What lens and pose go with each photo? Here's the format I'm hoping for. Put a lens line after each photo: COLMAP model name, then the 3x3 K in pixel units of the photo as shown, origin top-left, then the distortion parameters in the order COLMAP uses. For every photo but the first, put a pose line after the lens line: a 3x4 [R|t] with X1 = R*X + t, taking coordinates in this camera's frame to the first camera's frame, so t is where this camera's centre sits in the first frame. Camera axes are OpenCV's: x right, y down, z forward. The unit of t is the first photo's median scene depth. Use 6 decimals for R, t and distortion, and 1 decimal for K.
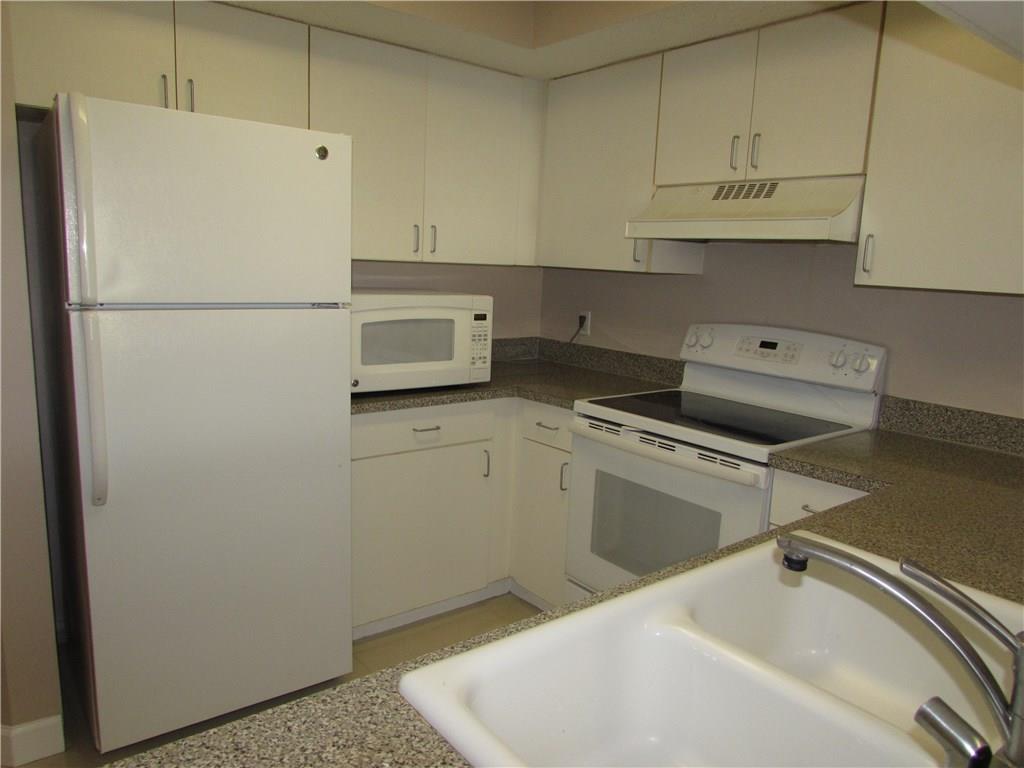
lens RADIAL K [[721.3, 0, 514.3], [0, 721.3, 387.8], [0, 0, 1]] dist [-0.038561, 0.014326]
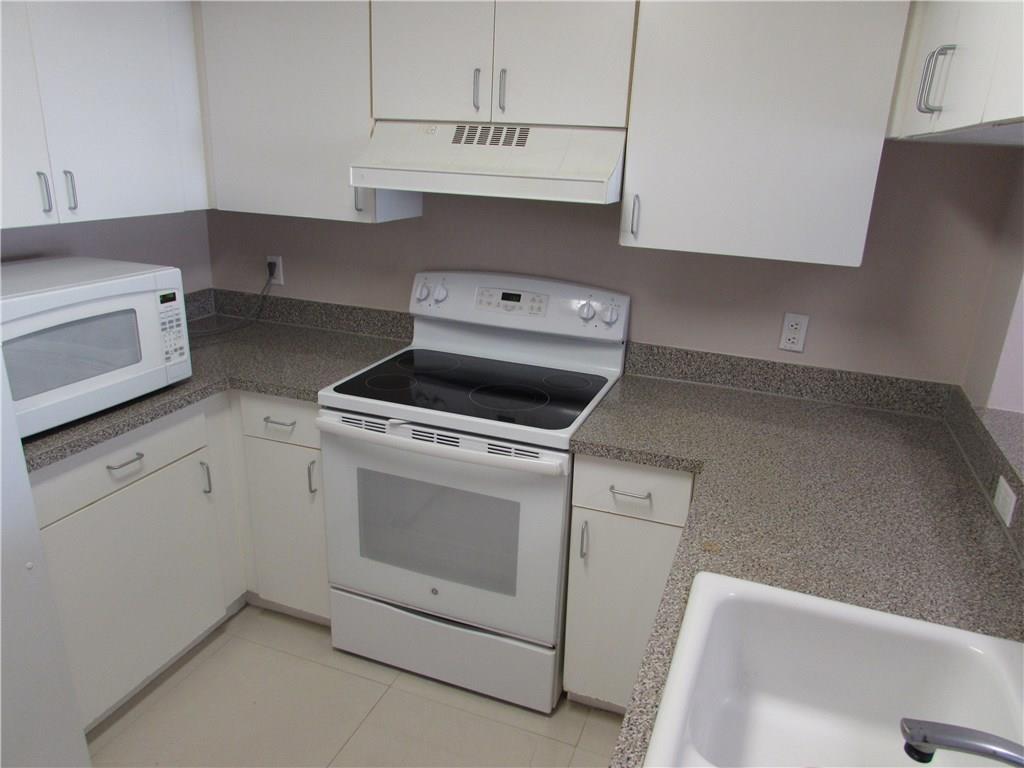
lens RADIAL K [[721.3, 0, 508.6], [0, 721.3, 386.6], [0, 0, 1]] dist [-0.038561, 0.014326]
pose [[0.858980, -0.174169, 0.481475, -0.125327], [0.086726, 0.976270, 0.198432, -0.133469], [-0.504610, -0.128693, 0.853702, 0.180138]]
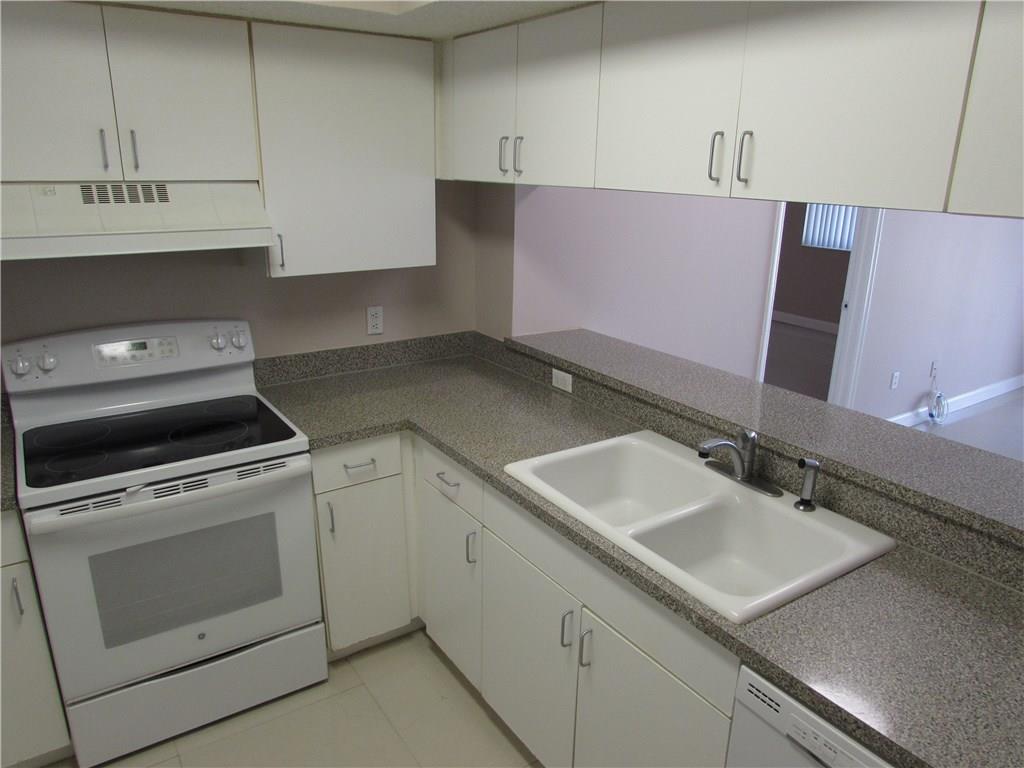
lens RADIAL K [[721.3, 0, 515.5], [0, 721.3, 382.7], [0, 0, 1]] dist [-0.038561, 0.014326]
pose [[0.073224, -0.333346, 0.939957, -0.513405], [0.159149, 0.934315, 0.318947, -0.236786], [-0.984535, 0.126238, 0.121466, 0.400923]]
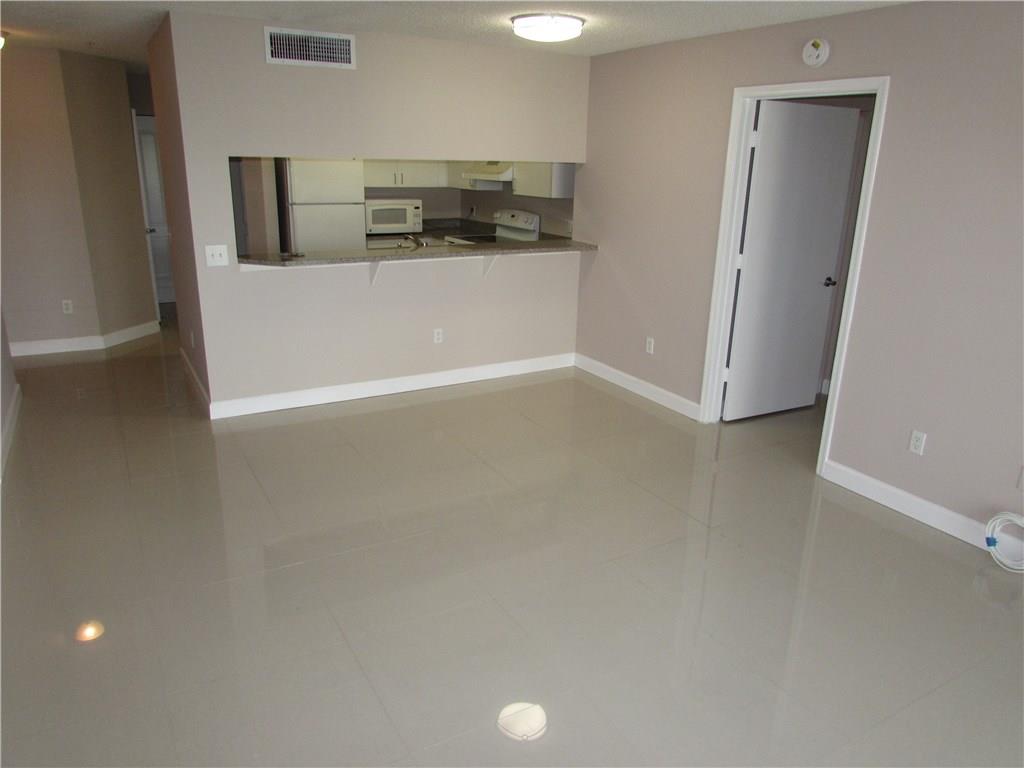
lens RADIAL K [[721.3, 0, 512.5], [0, 721.3, 385.2], [0, 0, 1]] dist [-0.038561, 0.014326]
pose [[0.989732, 0.023584, -0.140977, 0.761284], [-0.005911, 0.992204, 0.124482, 0.243997], [0.142814, -0.122370, 0.982156, -1.828493]]
